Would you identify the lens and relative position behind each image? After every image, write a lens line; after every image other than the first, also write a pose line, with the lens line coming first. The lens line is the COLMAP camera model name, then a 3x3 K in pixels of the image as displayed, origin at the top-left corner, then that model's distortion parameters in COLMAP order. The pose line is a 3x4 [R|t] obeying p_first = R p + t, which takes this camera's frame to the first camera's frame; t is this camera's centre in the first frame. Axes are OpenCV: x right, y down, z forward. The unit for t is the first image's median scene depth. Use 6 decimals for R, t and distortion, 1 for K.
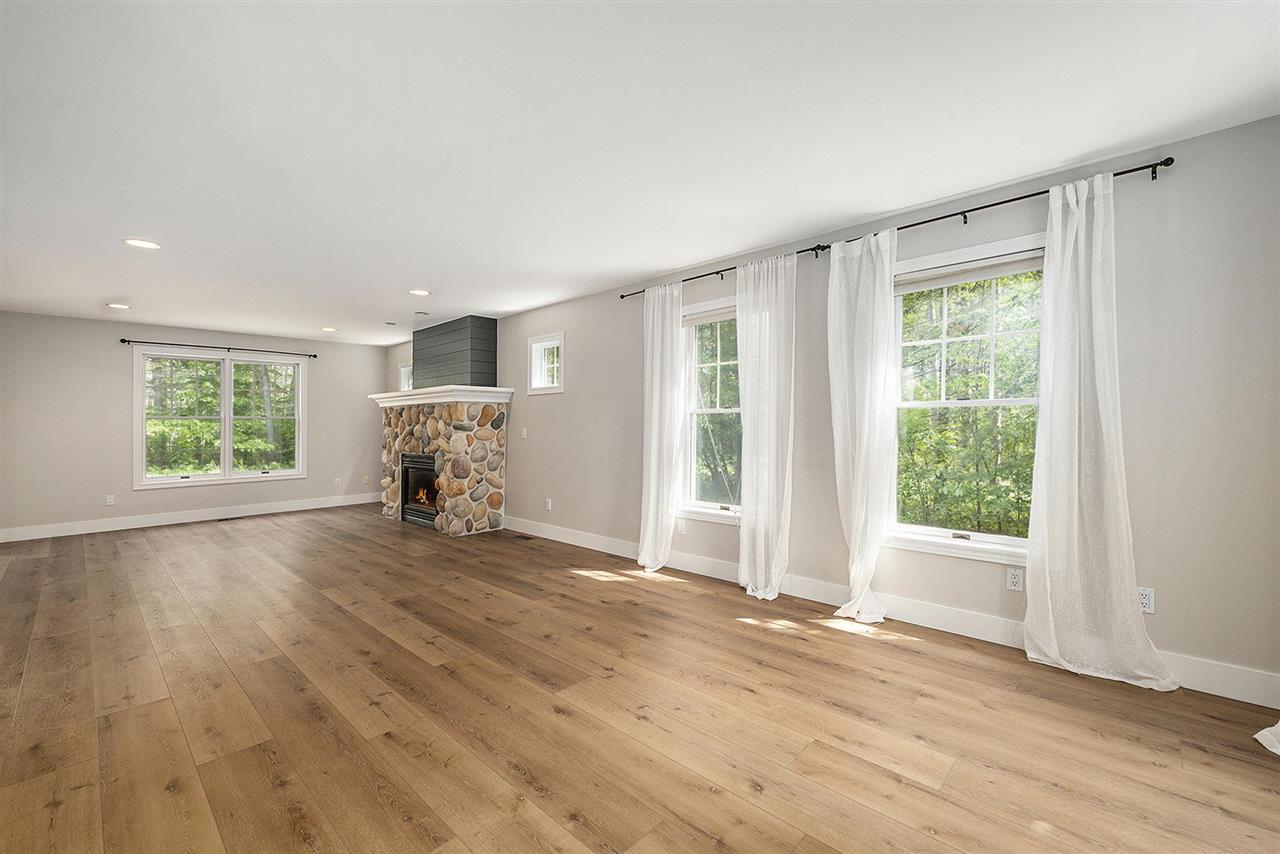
lens RADIAL K [[536.2, 0, 641.1], [0, 536.2, 430.1], [0, 0, 1]] dist [0.003957, 0.000375]
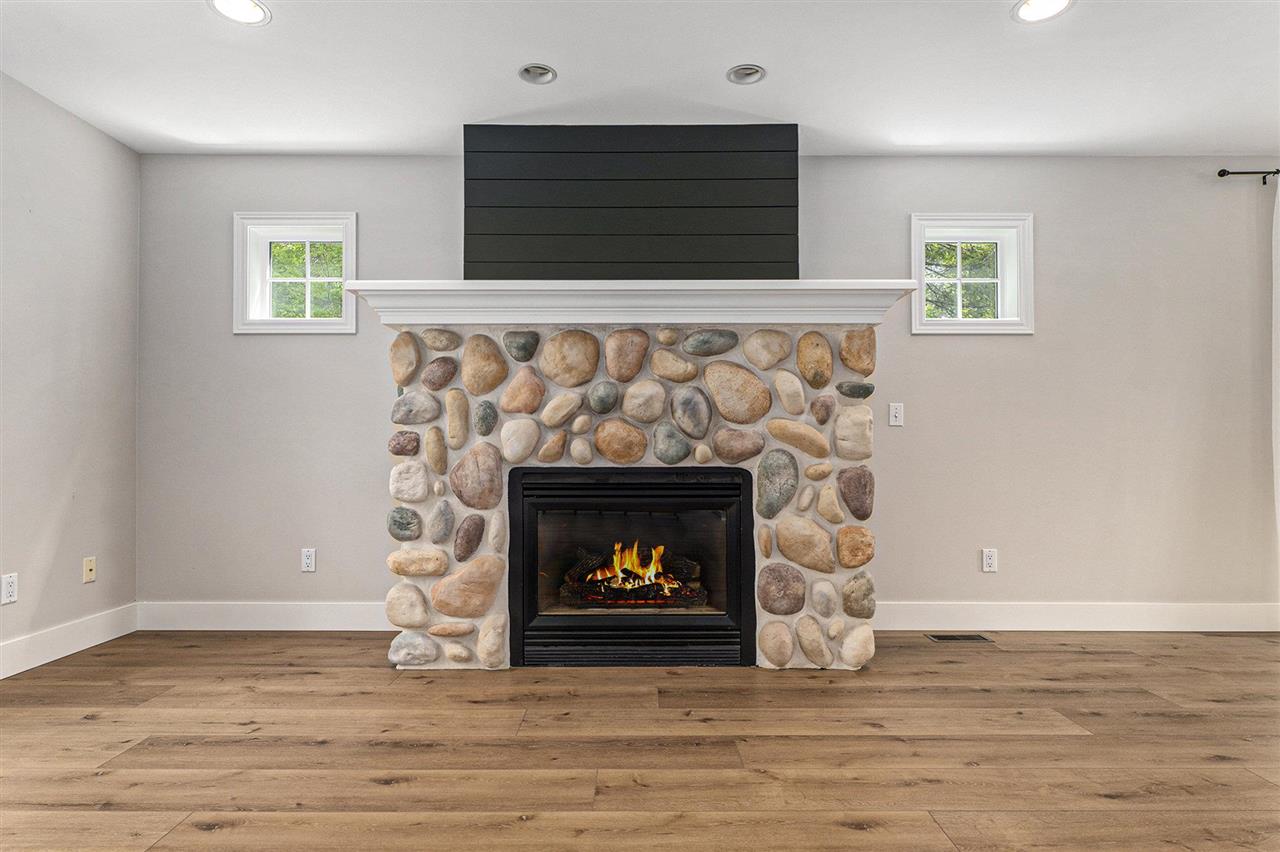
lens RADIAL K [[721.0, 0, 640.1], [0, 721.0, 428.4], [0, 0, 1]] dist [-0.006260, -0.000908]
pose [[0.728121, -0.000448, 0.685449, -0.721566], [-0.000132, 1.000000, 0.000794, 0.015912], [-0.685449, -0.000669, 0.728120, 0.622212]]
